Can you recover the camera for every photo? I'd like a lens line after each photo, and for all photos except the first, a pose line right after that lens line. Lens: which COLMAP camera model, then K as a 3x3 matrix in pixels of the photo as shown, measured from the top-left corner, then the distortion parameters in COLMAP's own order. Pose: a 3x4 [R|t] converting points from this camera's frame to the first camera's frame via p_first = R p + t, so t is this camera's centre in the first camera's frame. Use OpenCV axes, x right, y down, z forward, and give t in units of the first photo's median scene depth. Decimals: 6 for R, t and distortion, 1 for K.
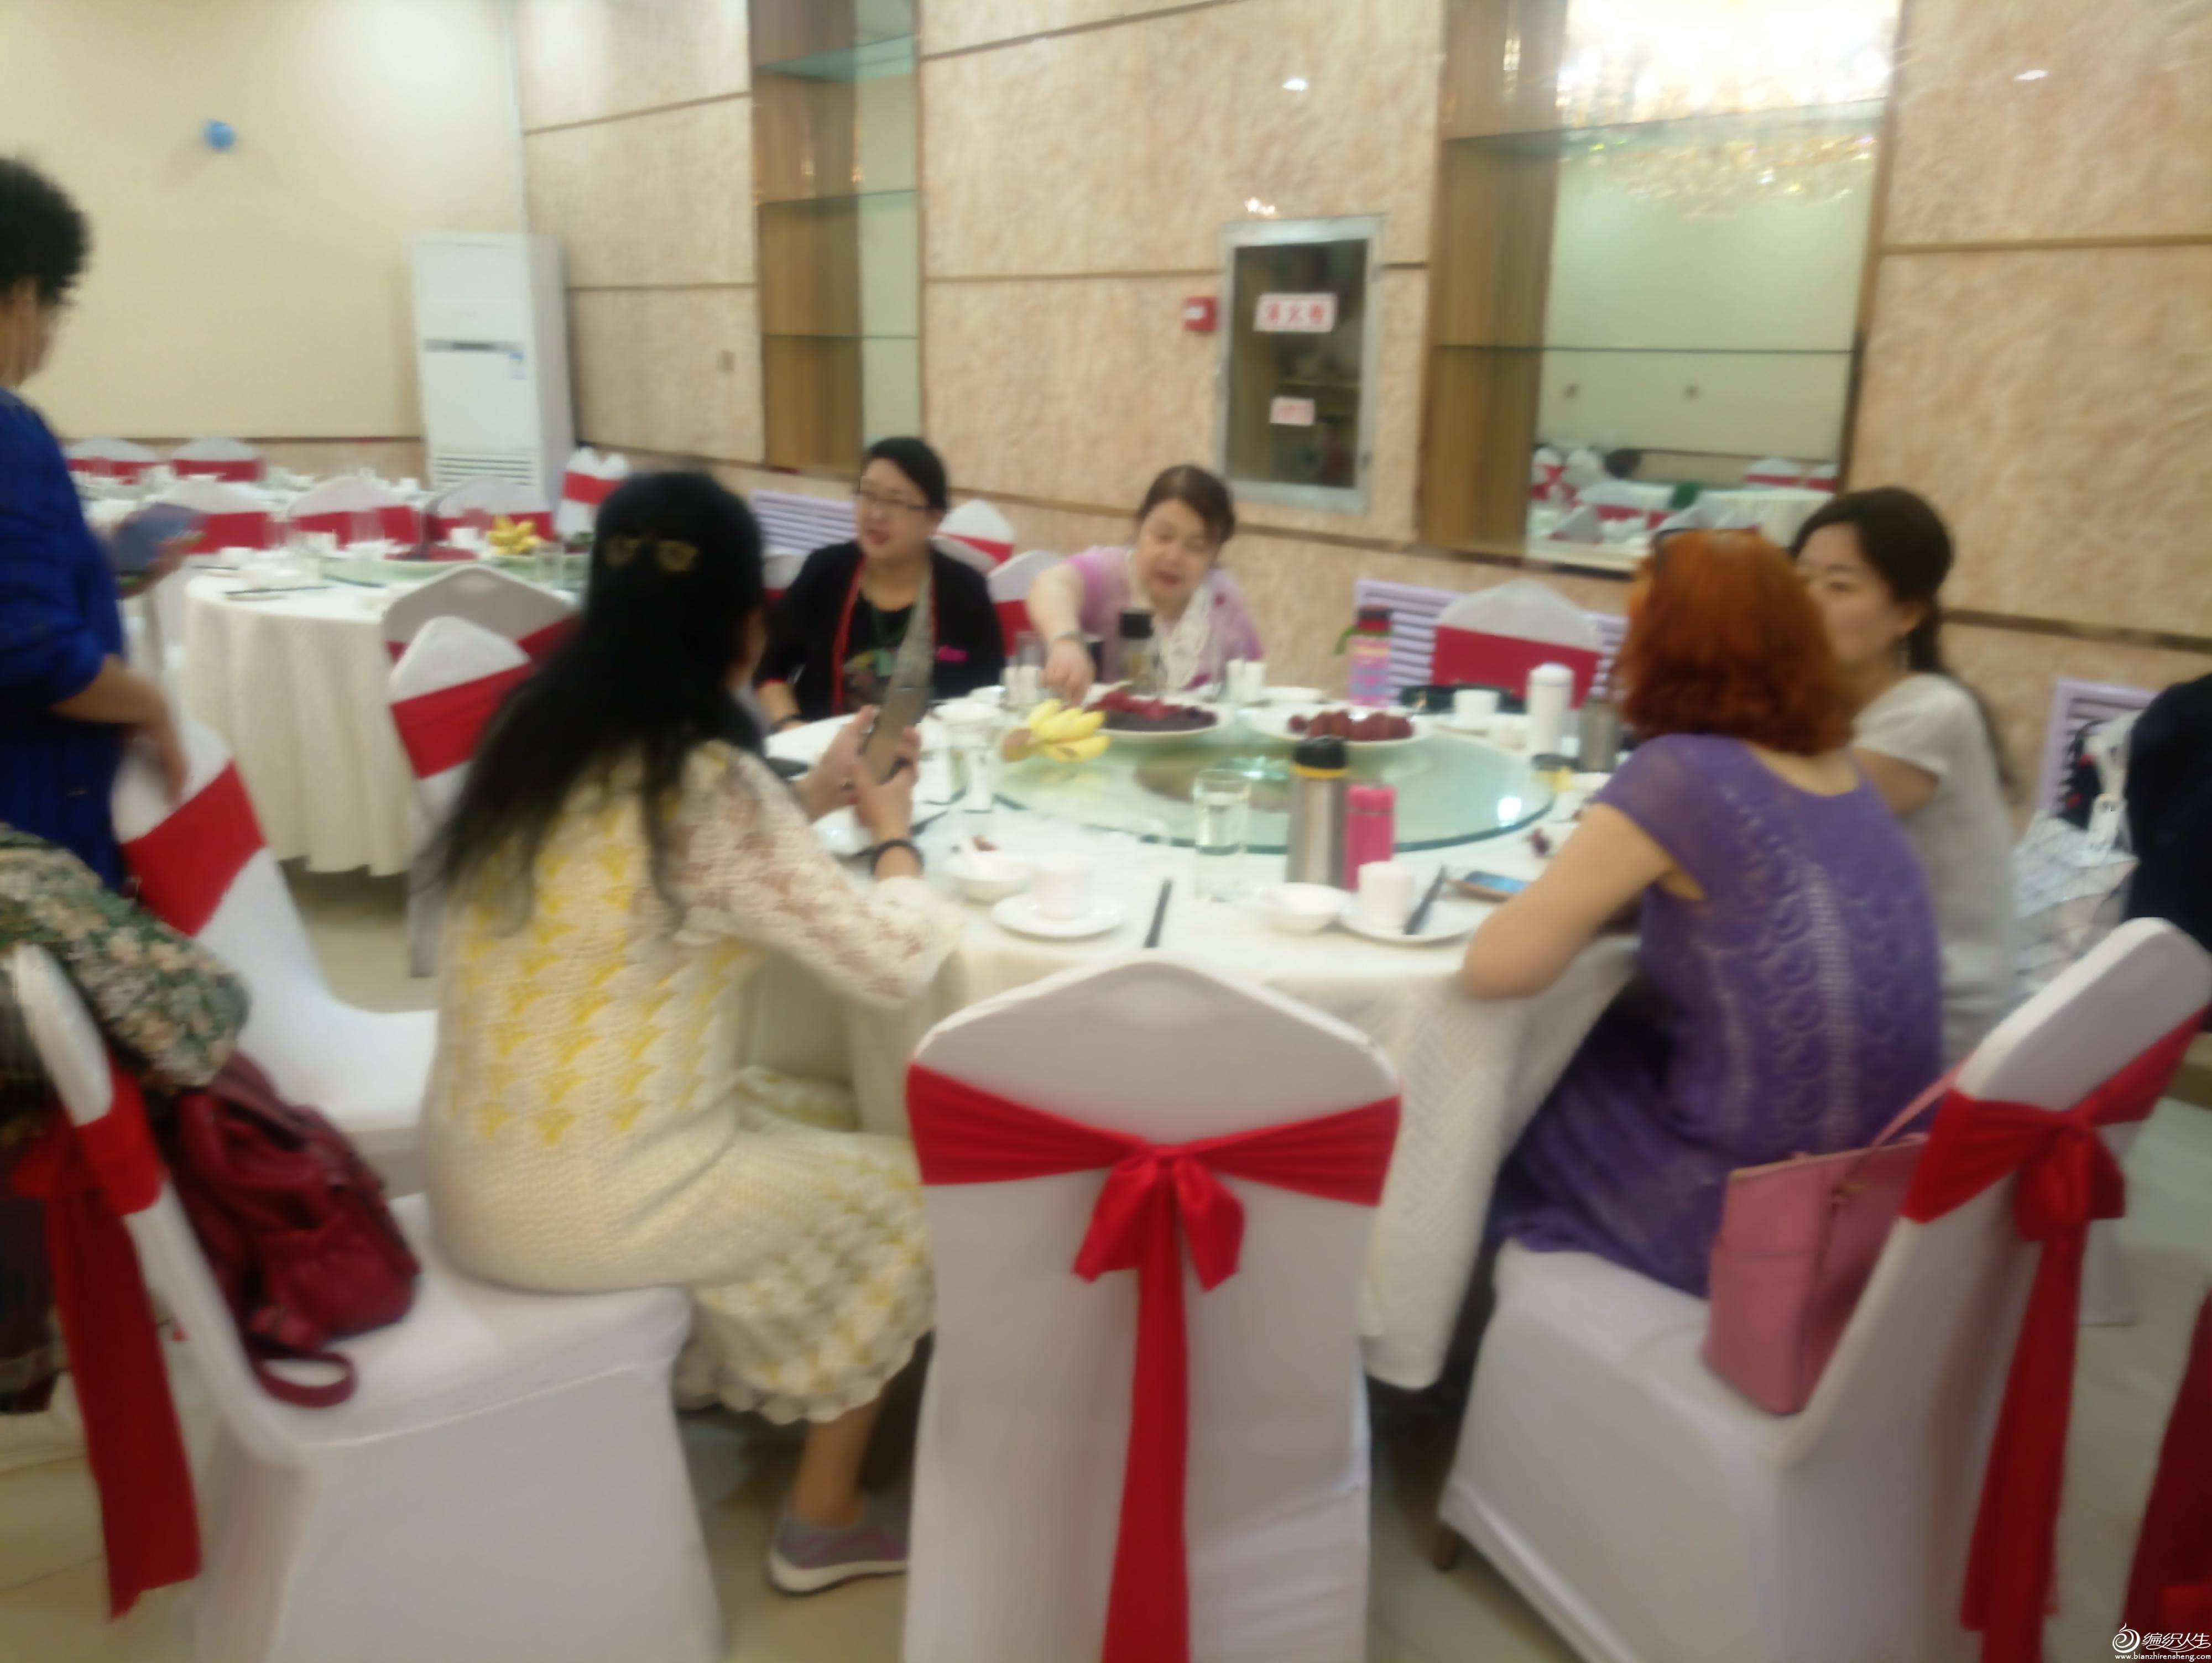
lens RADIAL K [[1656.0, 0, 1106.0], [0, 1656.0, 831.5], [0, 0, 1]] dist [0.027081, -0.002671]
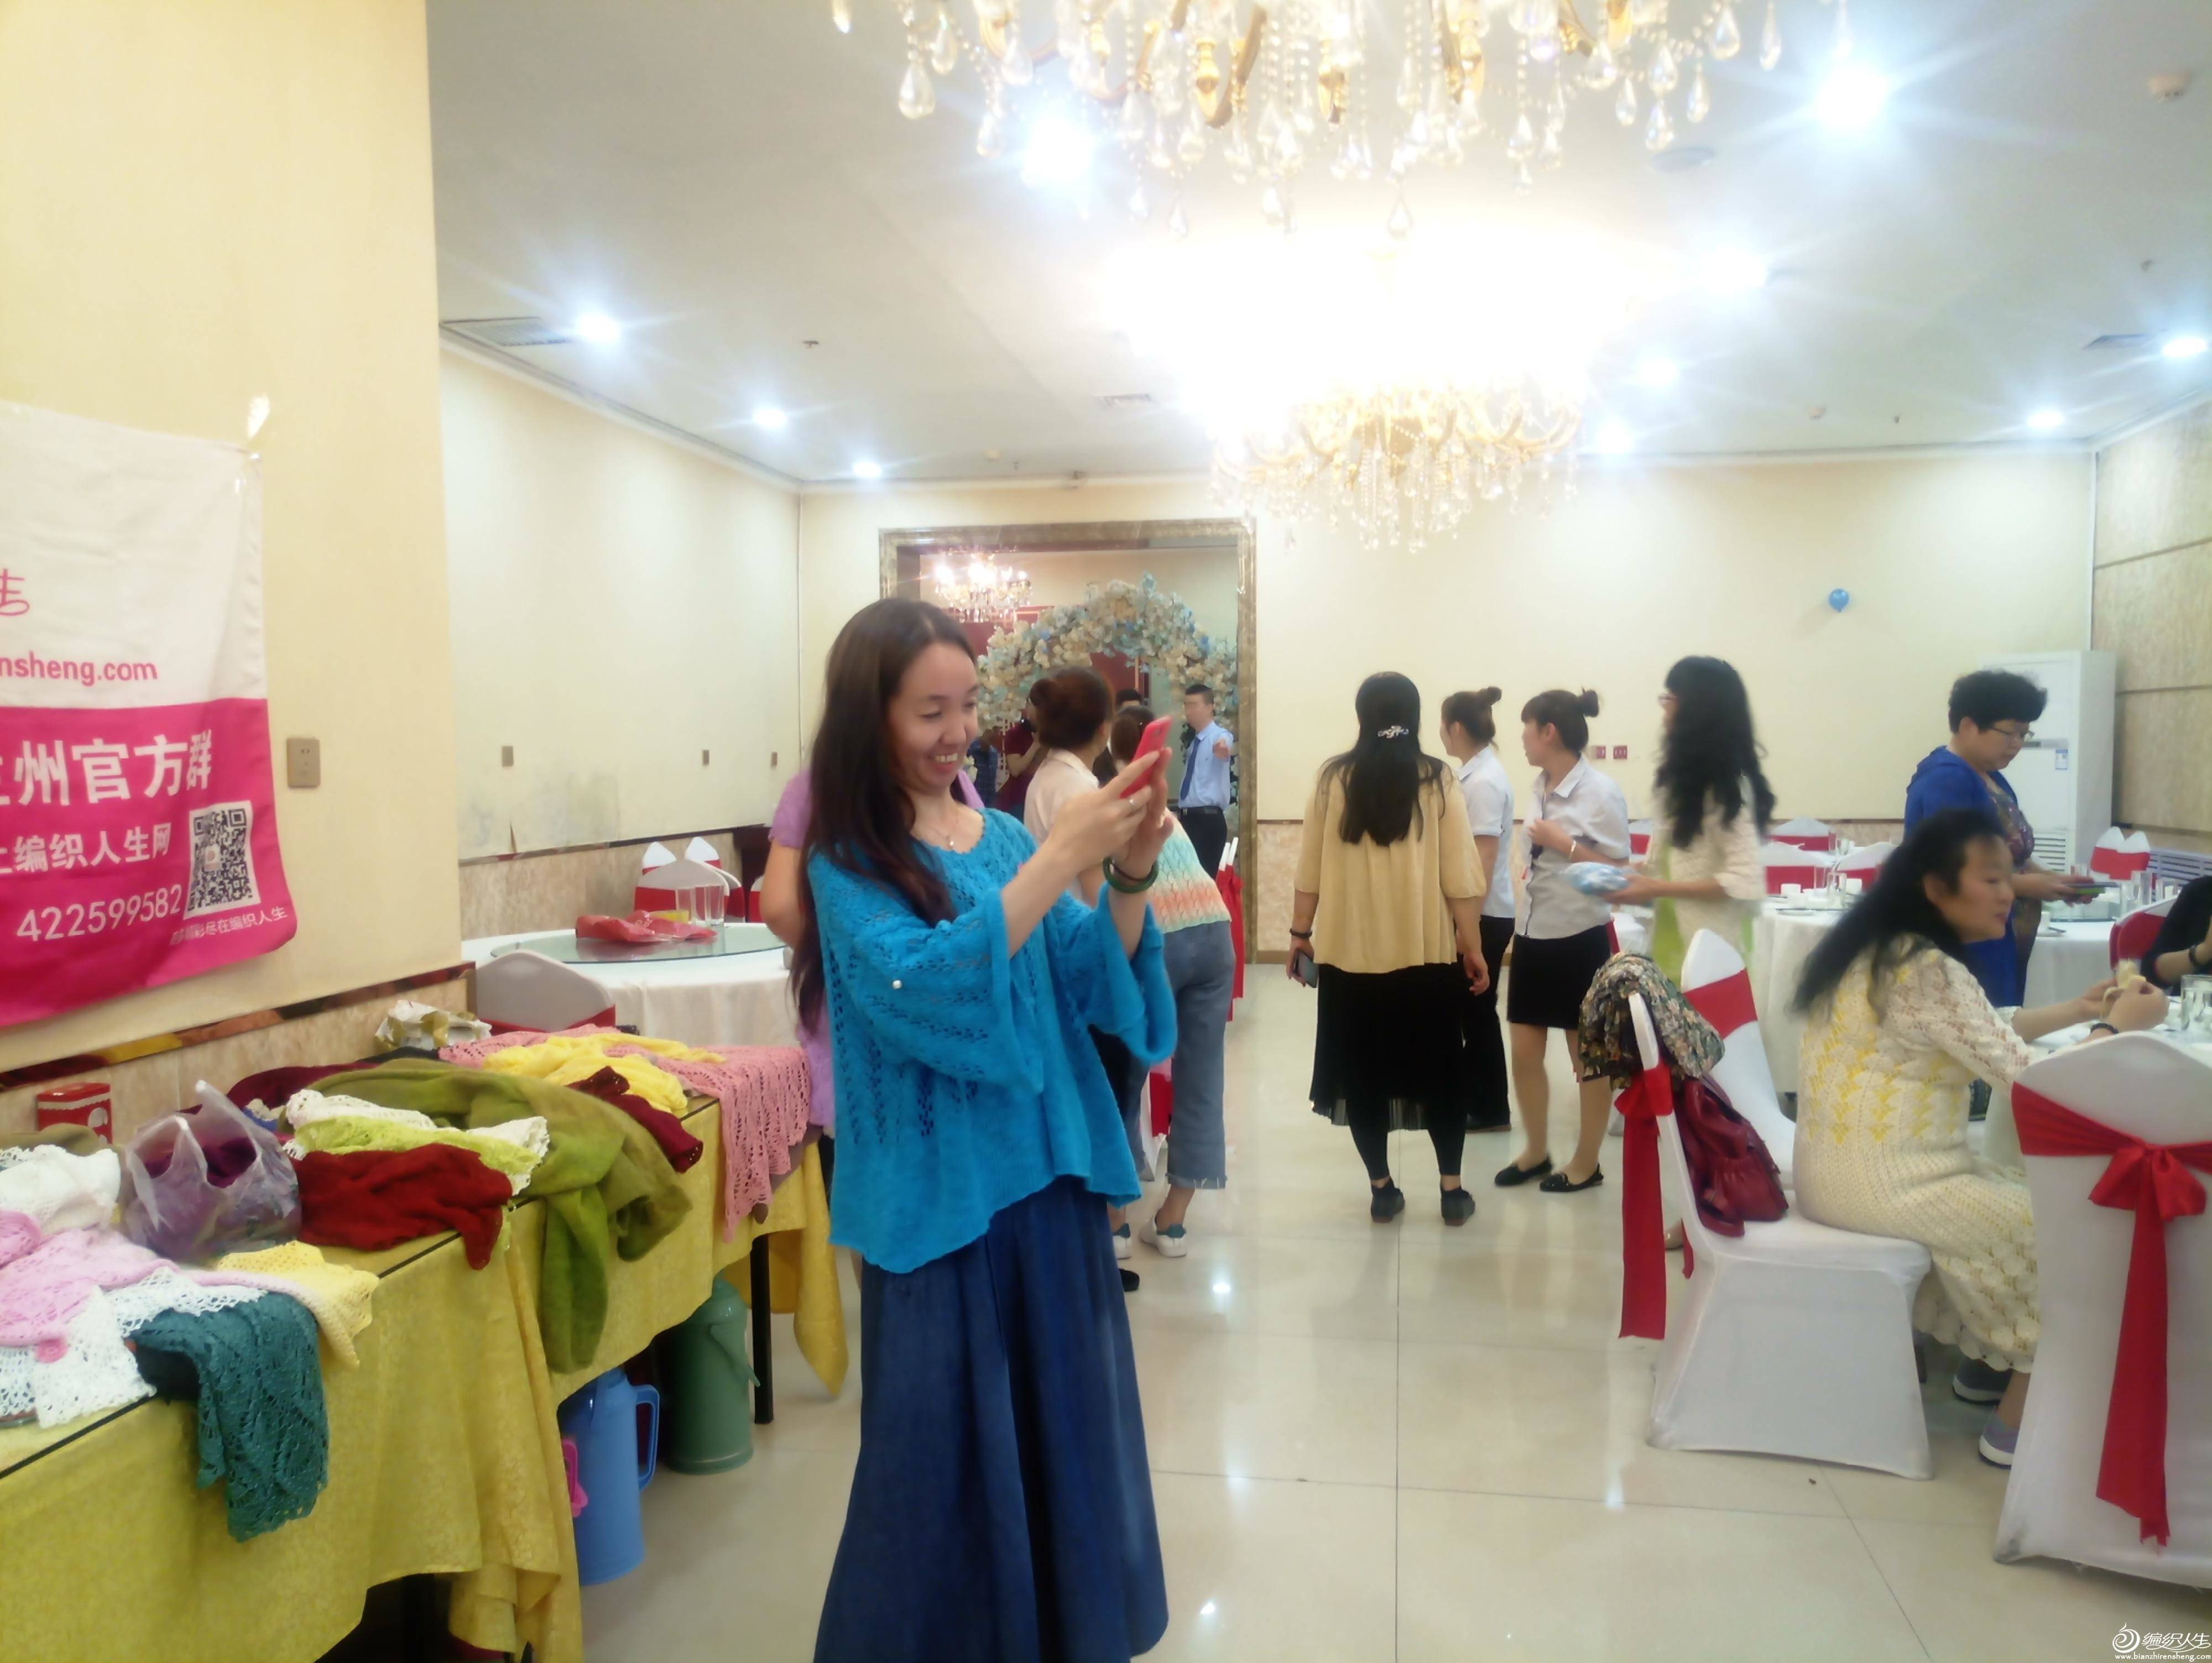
lens RADIAL K [[1656.0, 0, 1106.0], [0, 1656.0, 831.5], [0, 0, 1]] dist [0.027081, -0.002671]
pose [[0.627849, 0.011621, -0.778249, 0.641336], [-0.191786, 0.971369, -0.140219, 0.283824], [0.754337, 0.237293, 0.612101, -0.957530]]
